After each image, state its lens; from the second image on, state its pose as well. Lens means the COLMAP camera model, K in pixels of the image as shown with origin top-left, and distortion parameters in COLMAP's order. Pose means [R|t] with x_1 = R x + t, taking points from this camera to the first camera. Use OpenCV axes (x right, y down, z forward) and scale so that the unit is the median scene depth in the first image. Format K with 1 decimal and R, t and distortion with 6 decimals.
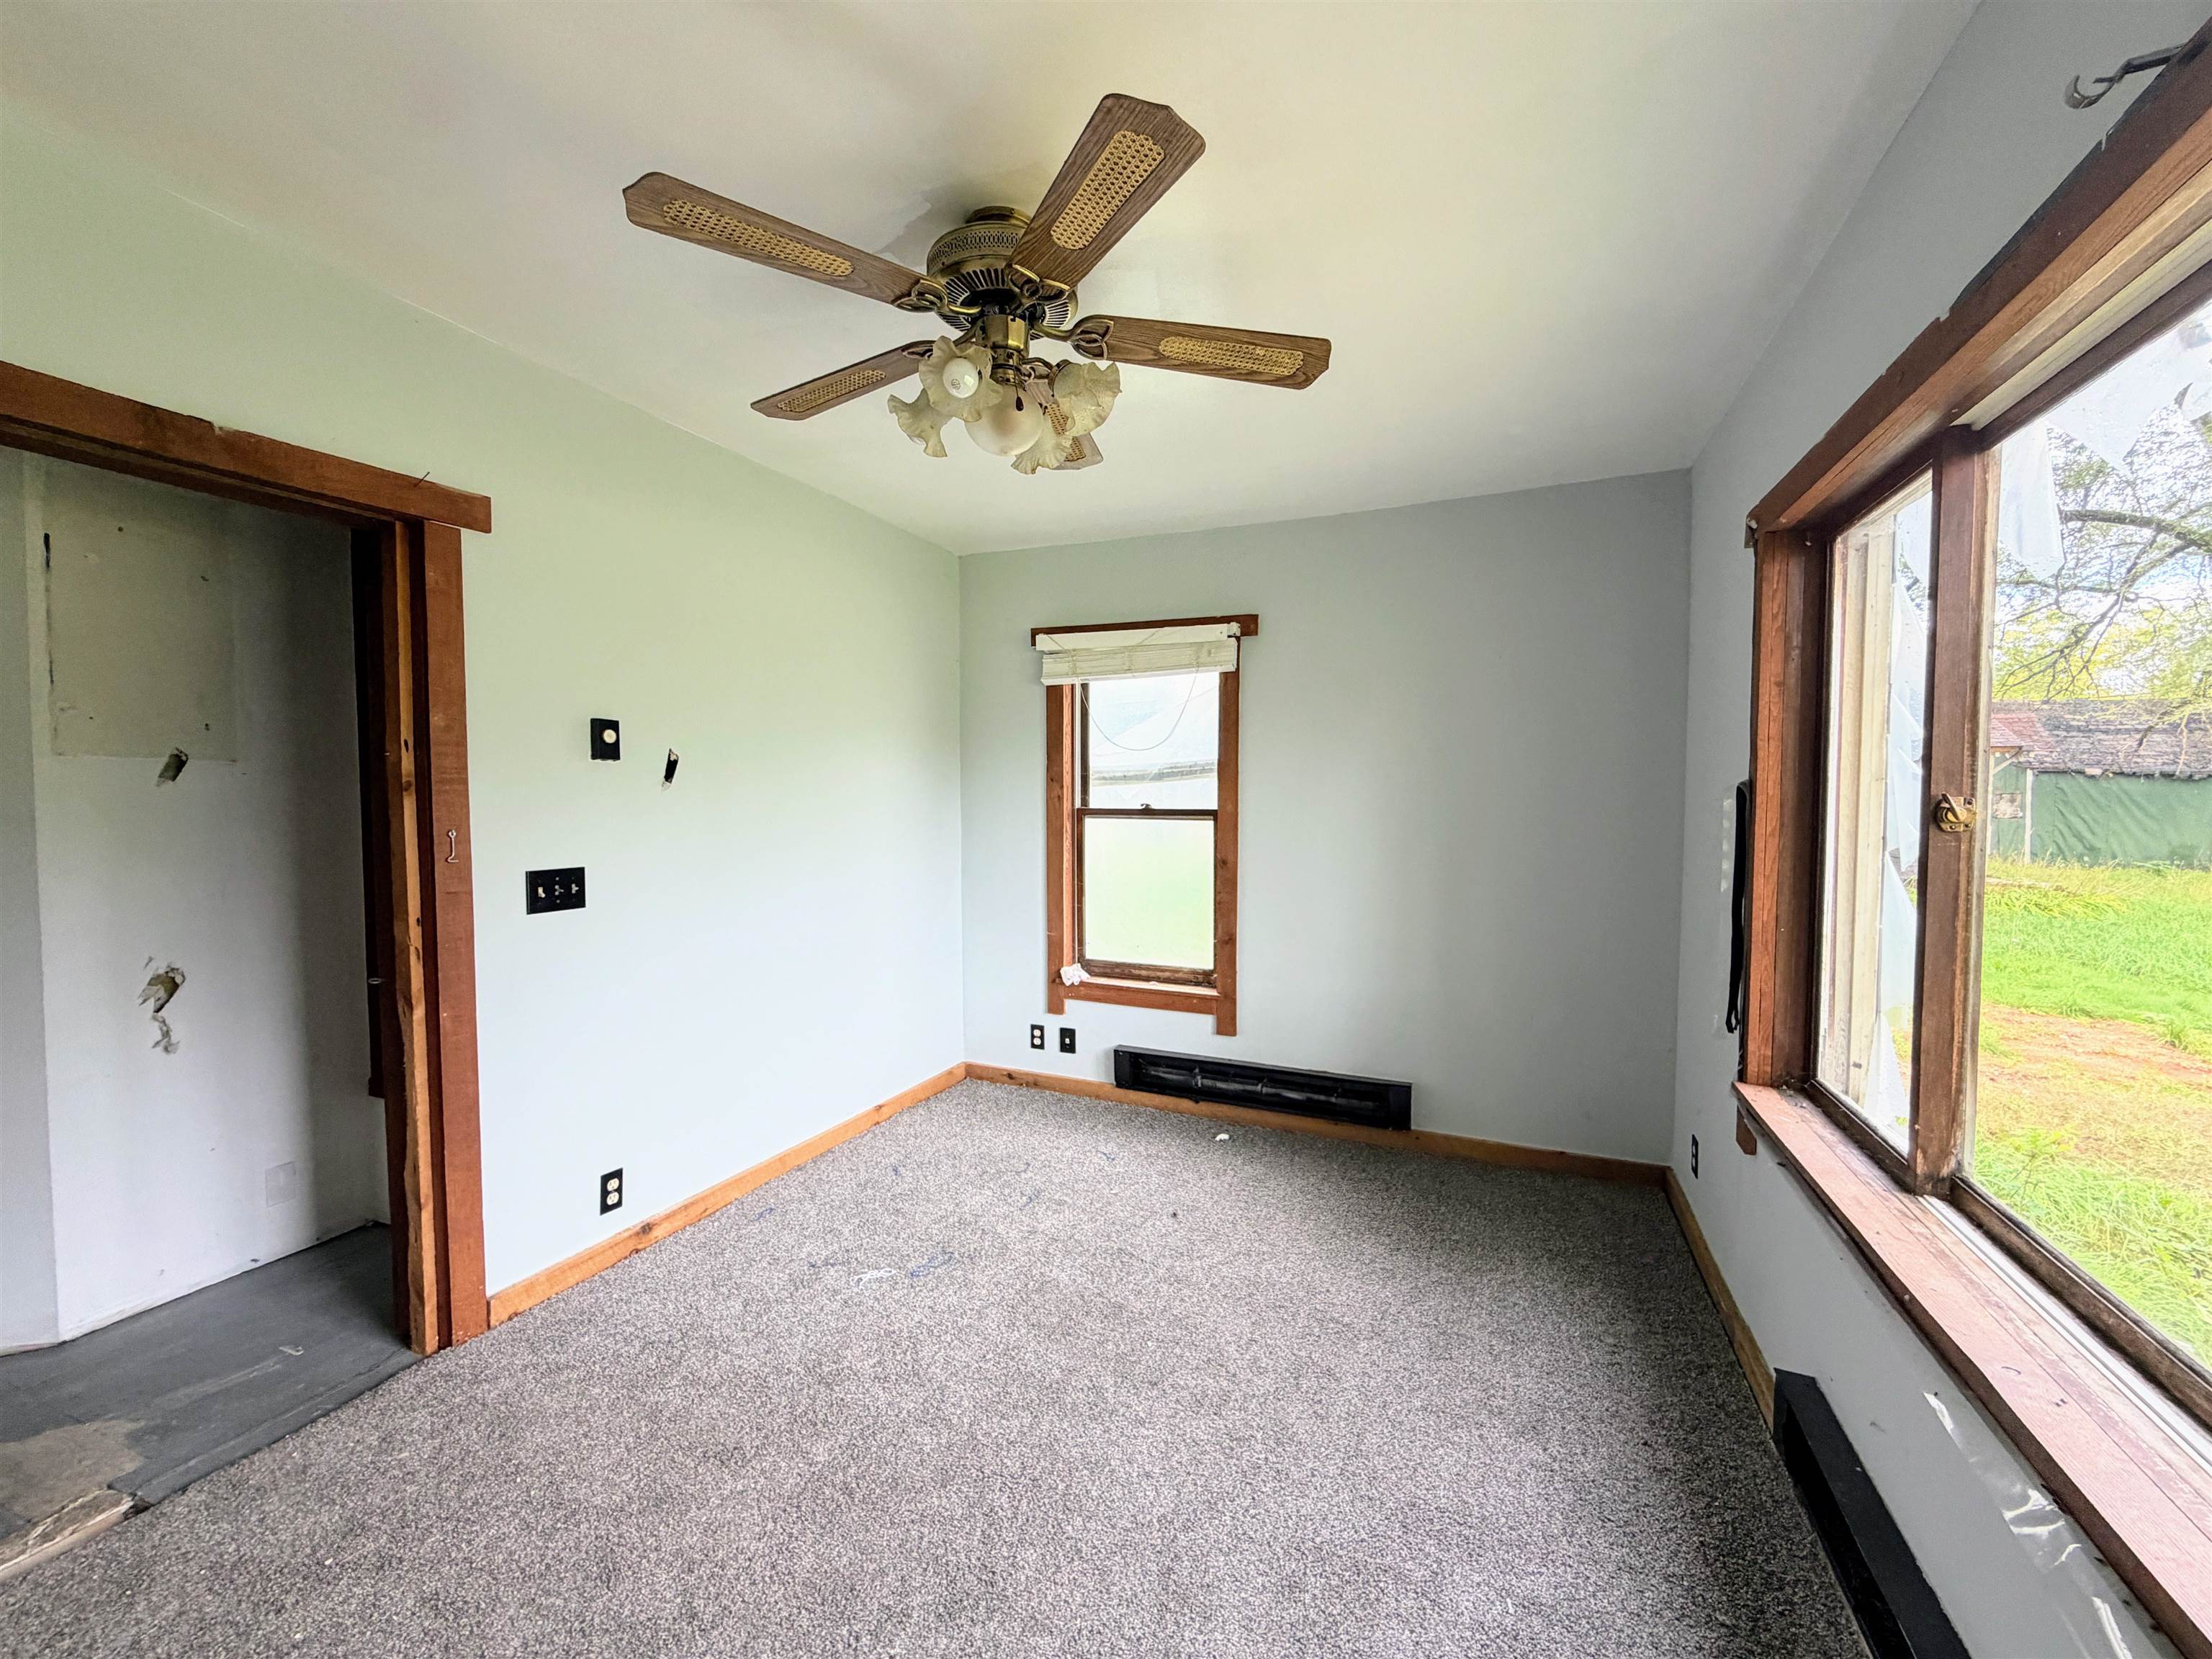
lens RADIAL K [[887.0, 0, 1108.2], [0, 887.0, 832.2], [0, 0, 1]] dist [0.000309, 0.000069]
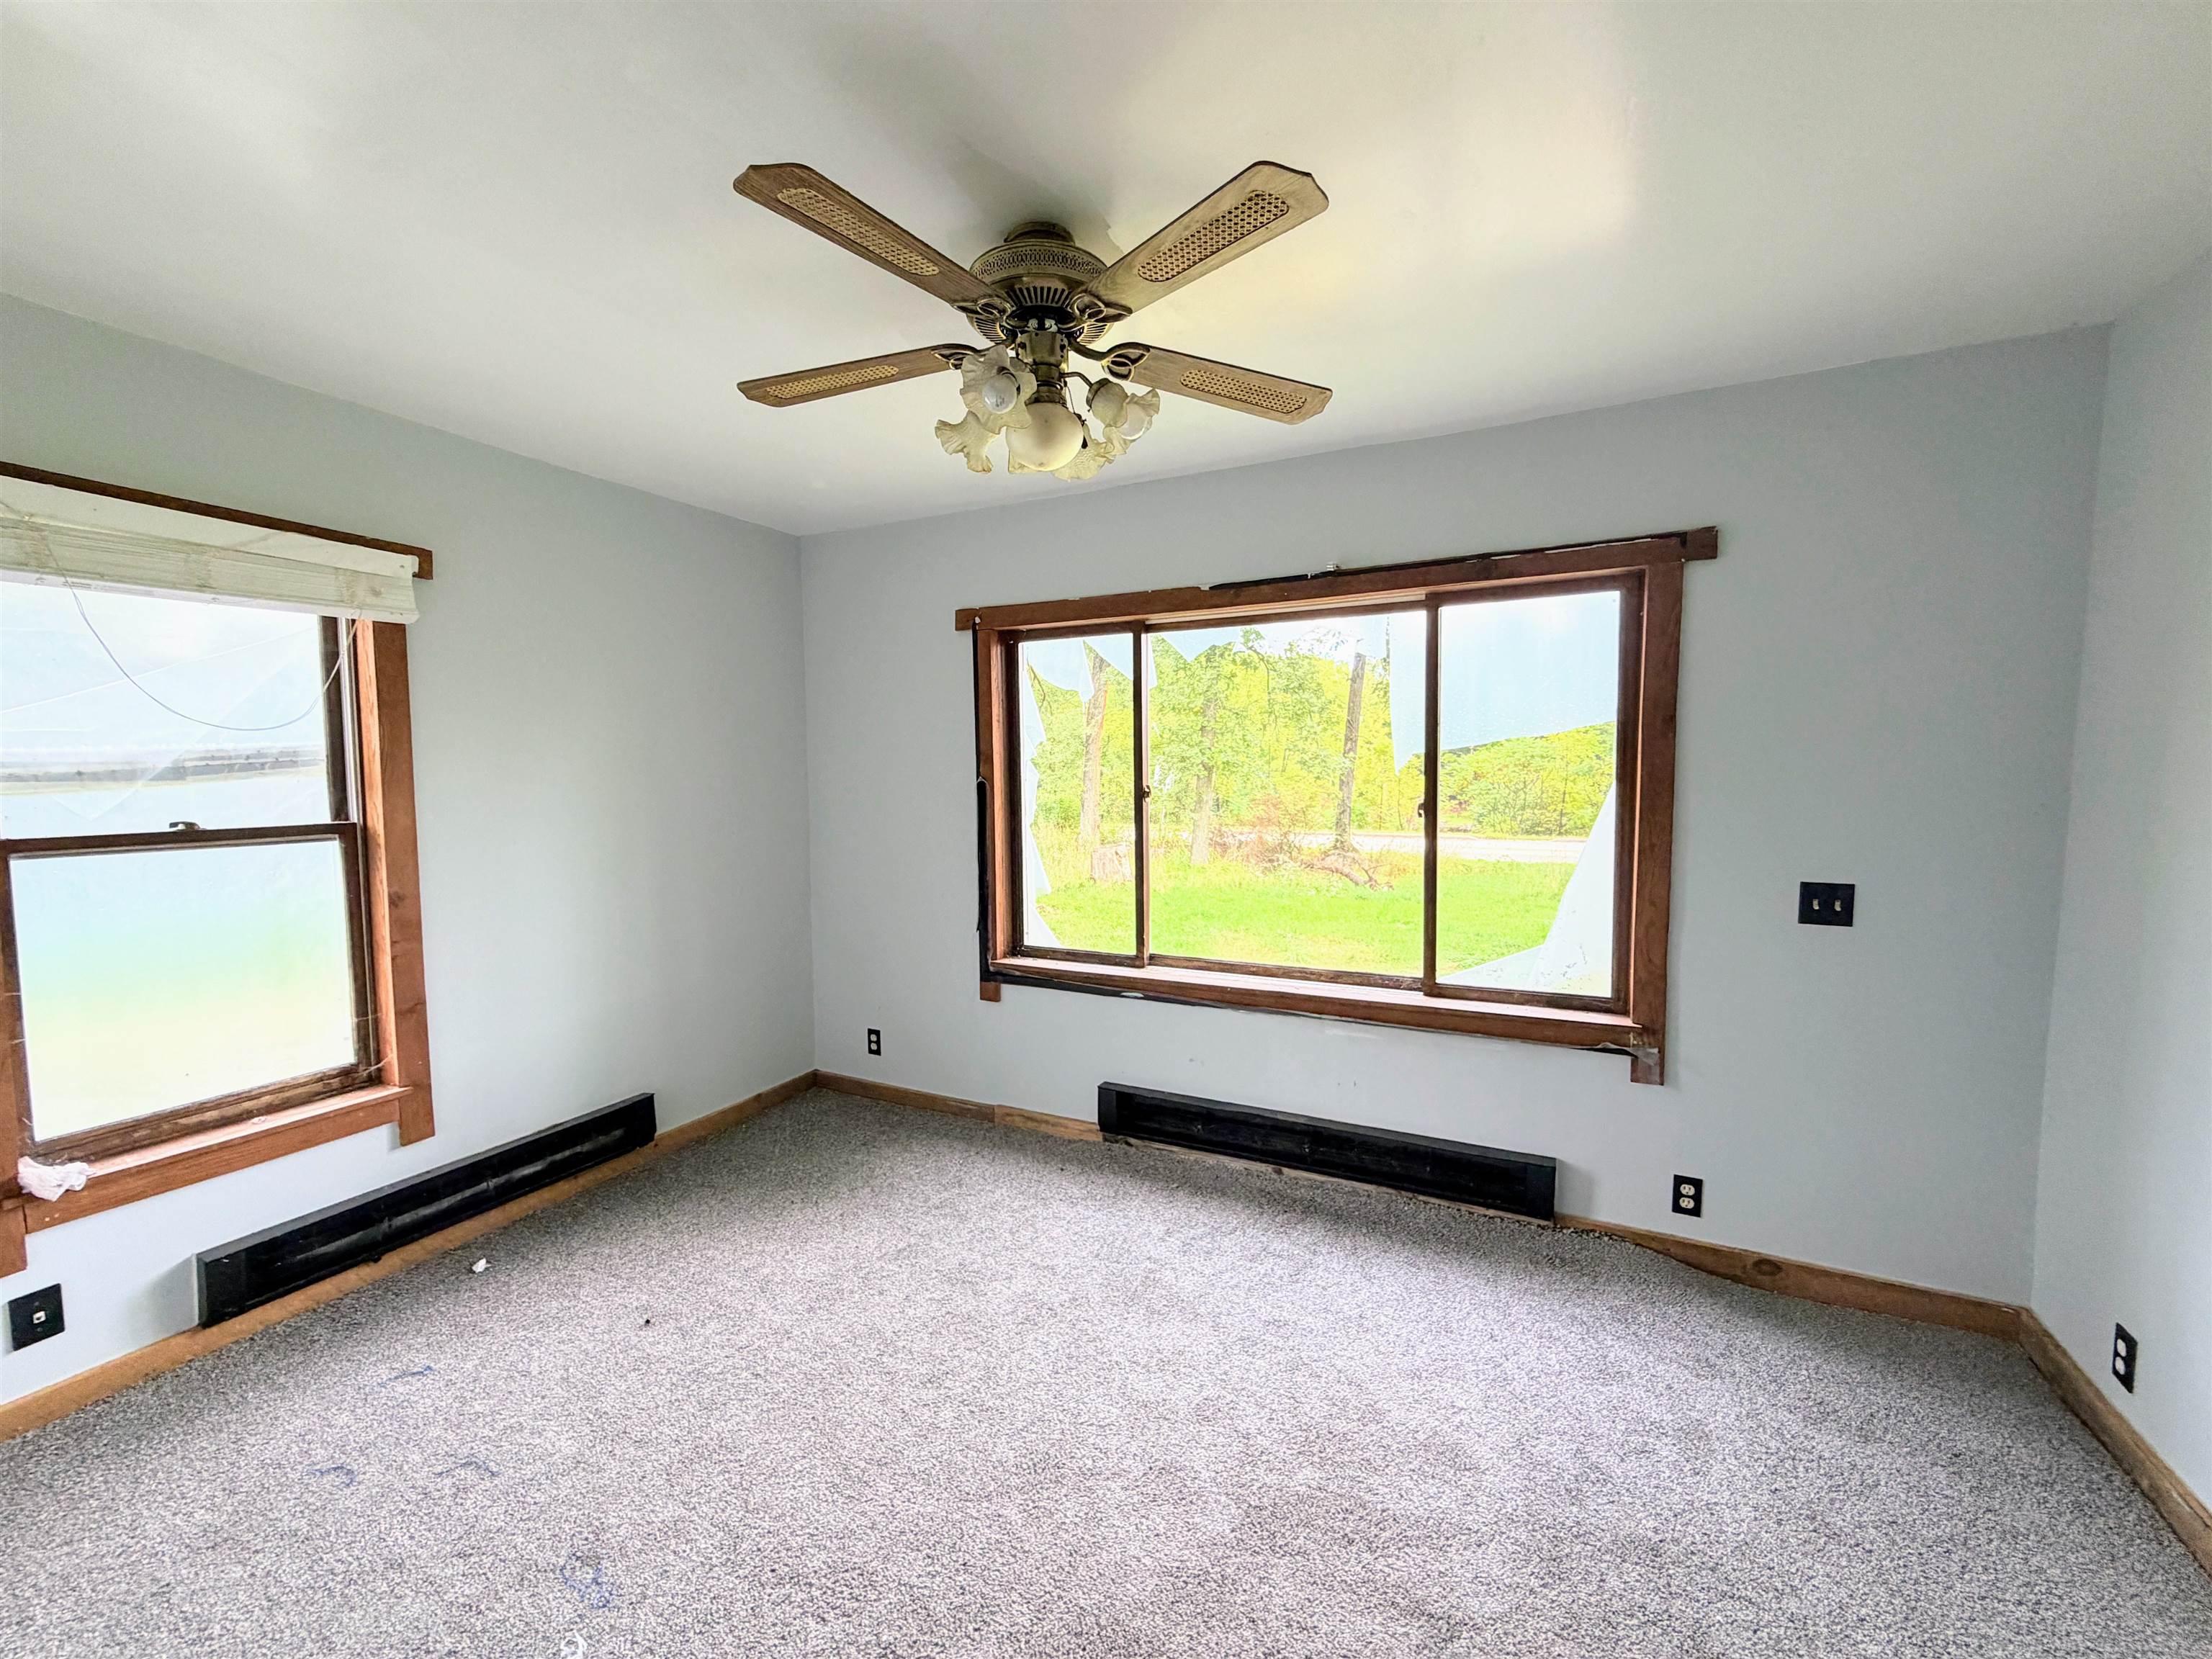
lens RADIAL K [[887.0, 0, 1110.1], [0, 887.0, 821.2], [0, 0, 1]] dist [0.000309, 0.000069]
pose [[0.044068, -0.061003, 0.997164, -0.521406], [0.060456, 0.996468, 0.058289, -0.030964], [-0.997198, 0.057716, 0.047600, 0.400933]]
